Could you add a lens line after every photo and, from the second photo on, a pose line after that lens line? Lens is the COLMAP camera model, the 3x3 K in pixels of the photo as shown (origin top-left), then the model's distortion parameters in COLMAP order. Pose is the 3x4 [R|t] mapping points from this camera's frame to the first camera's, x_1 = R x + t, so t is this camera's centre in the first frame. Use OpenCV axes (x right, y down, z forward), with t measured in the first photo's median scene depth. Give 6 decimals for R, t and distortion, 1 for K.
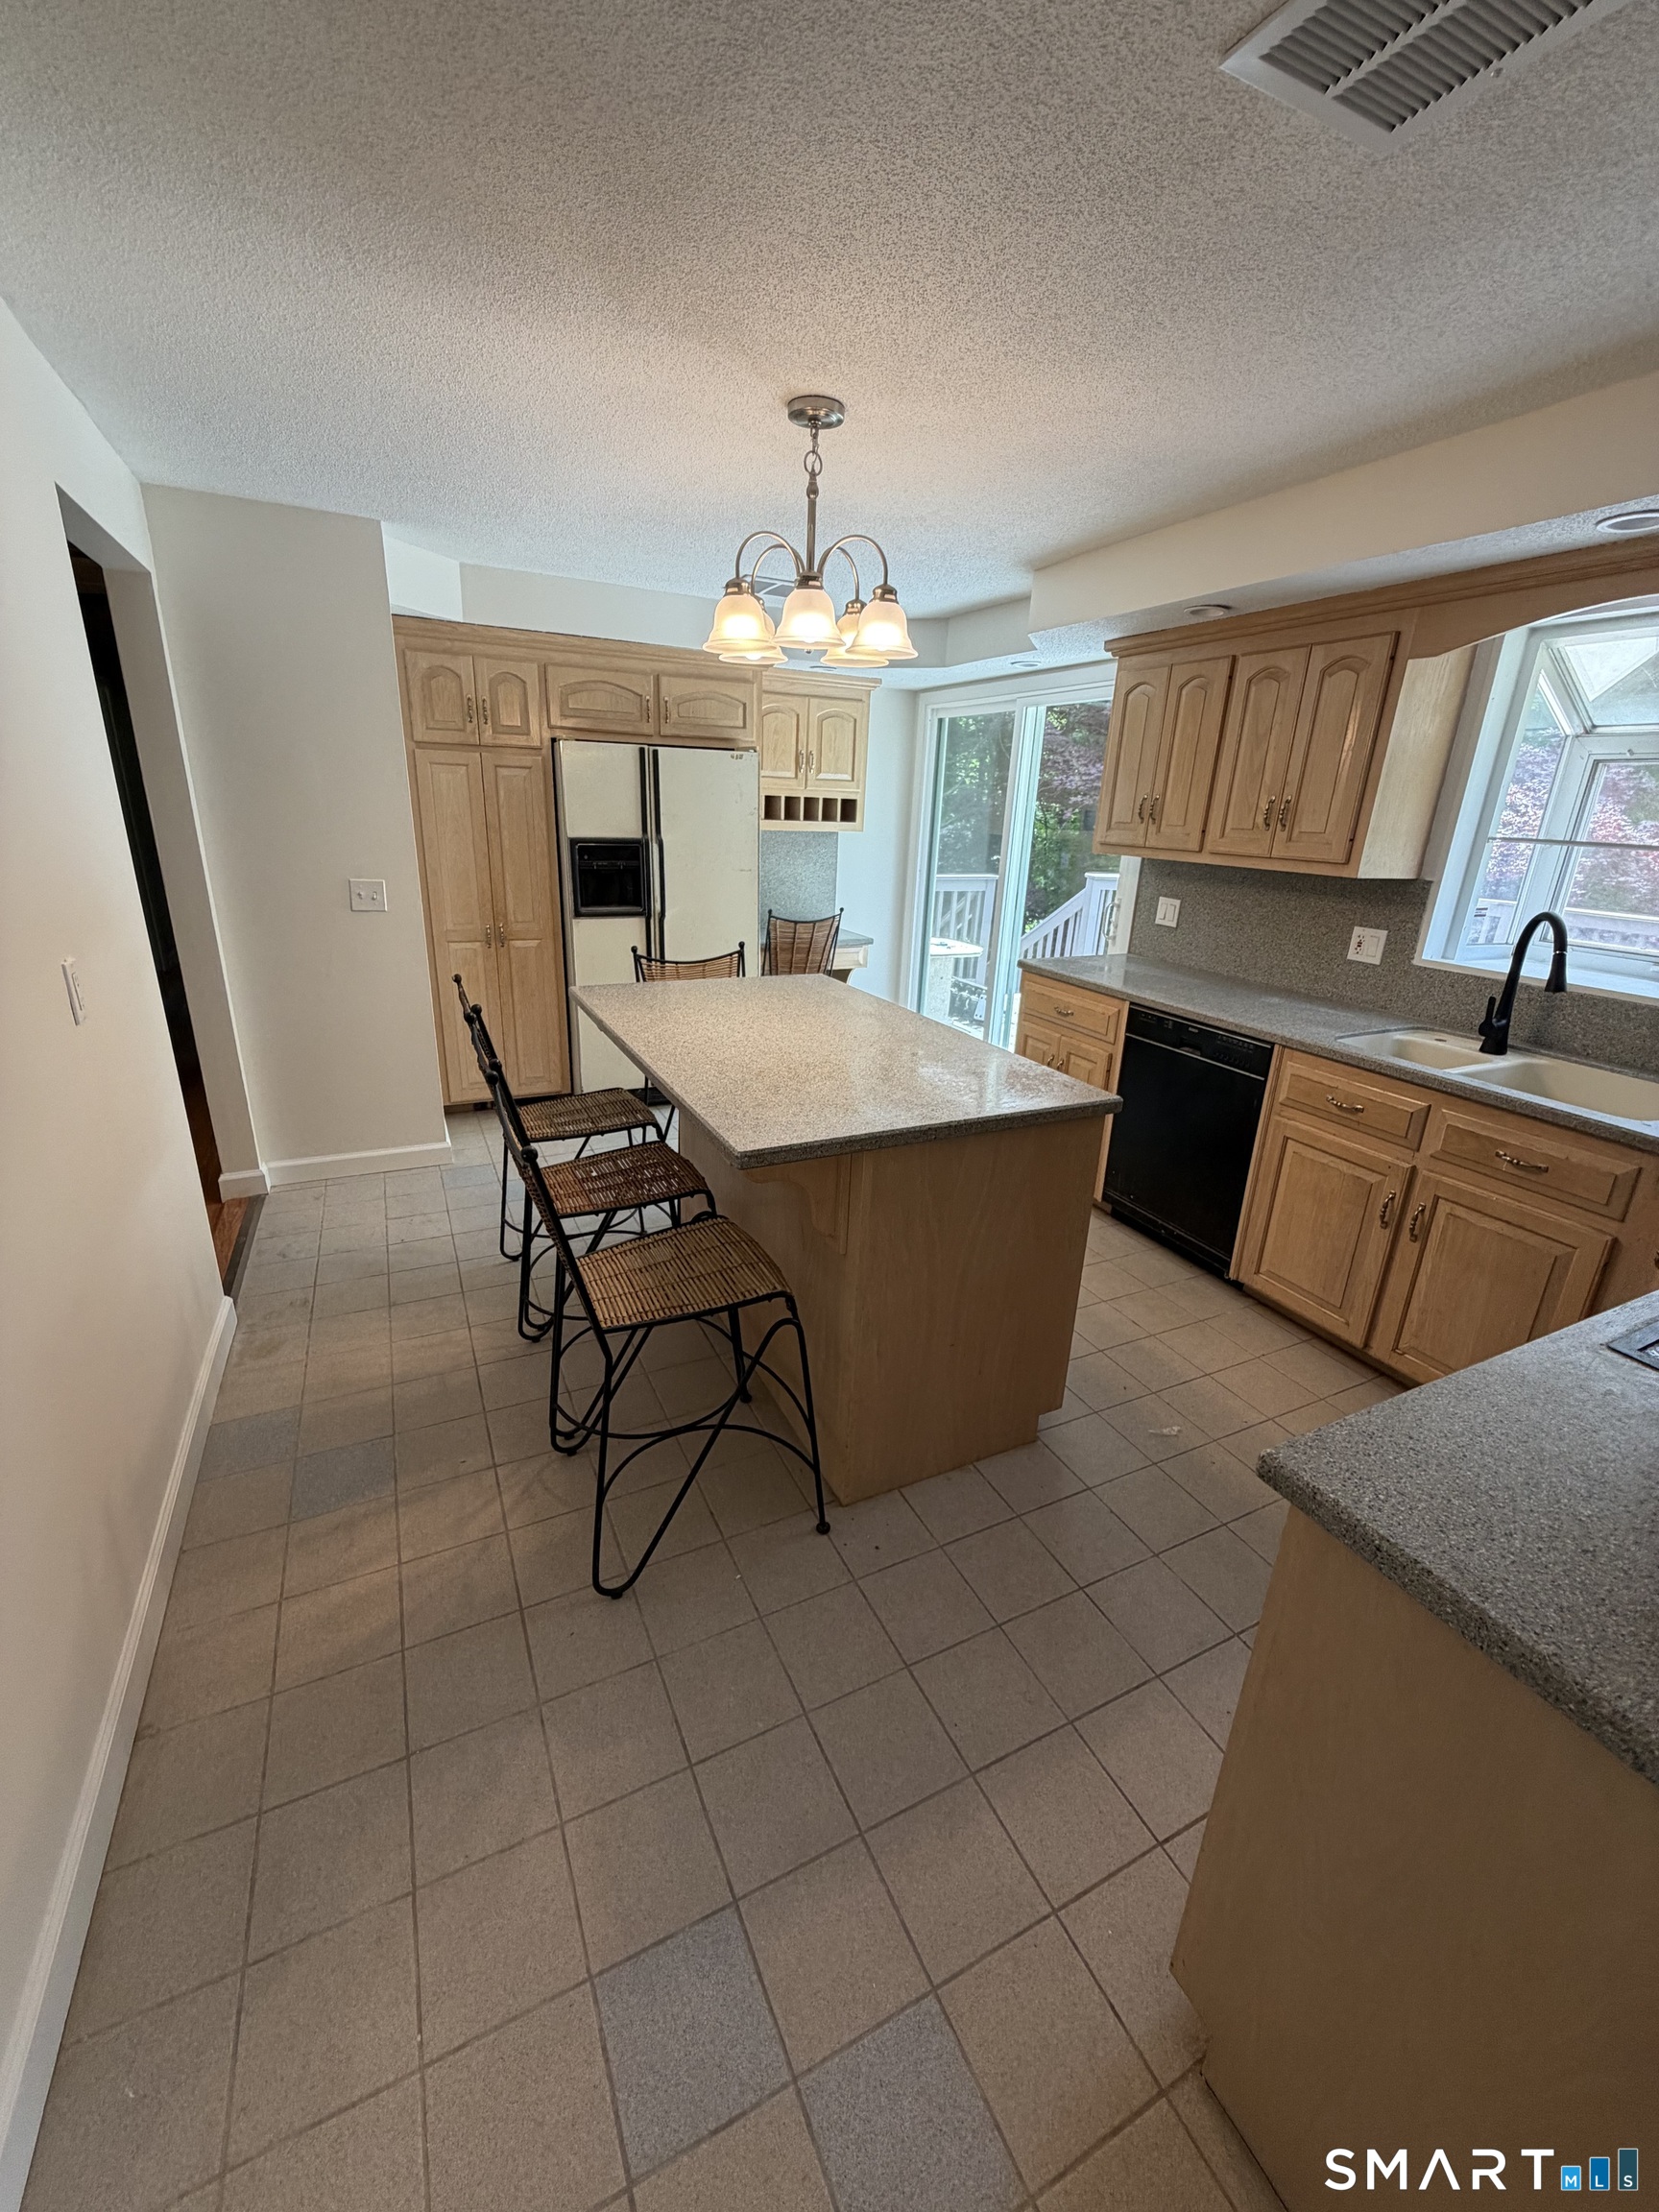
lens RADIAL K [[872.0, 0, 829.5], [0, 872.0, 1106.0], [0, 0, 1]] dist [-0.006346, 0.000010]
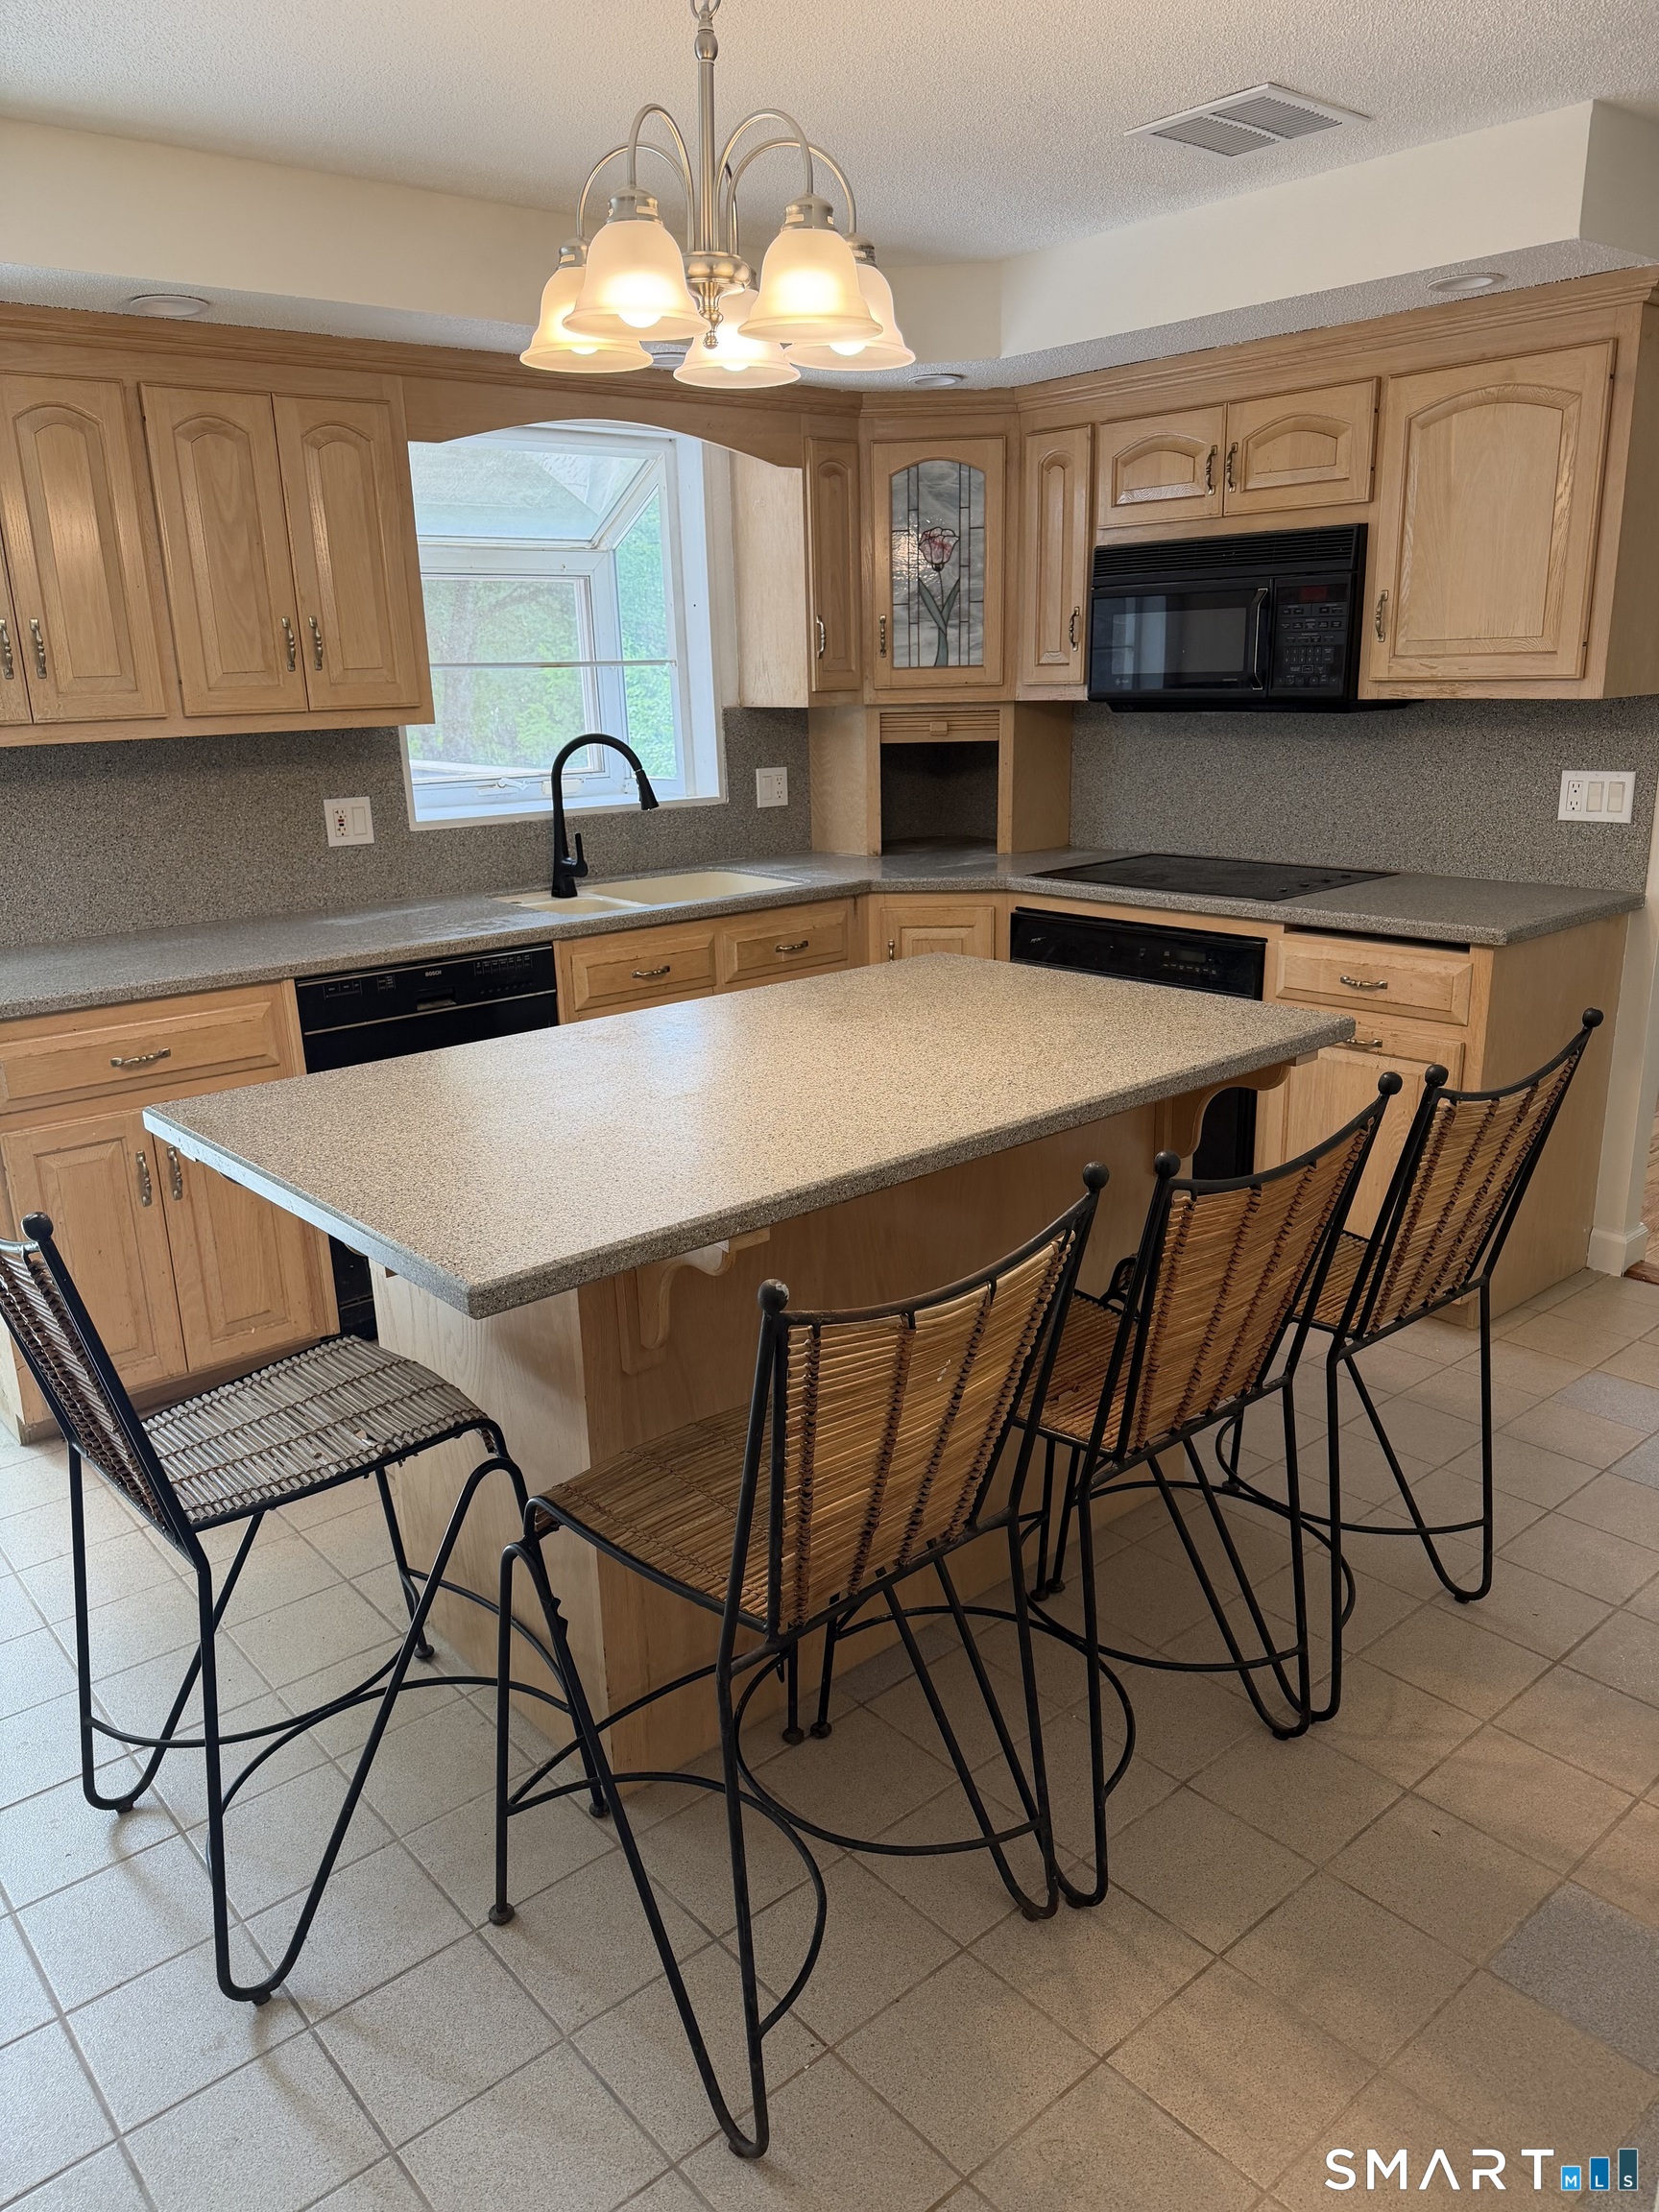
lens RADIAL K [[1595.8, 0, 829.5], [0, 1595.8, 1106.0], [0, 0, 1]] dist [0.028521, -0.000797]
pose [[-0.249070, -0.289734, 0.924131, -0.813723], [0.335998, 0.869087, 0.363034, -0.343003], [-0.908334, 0.400927, -0.119113, 0.930634]]
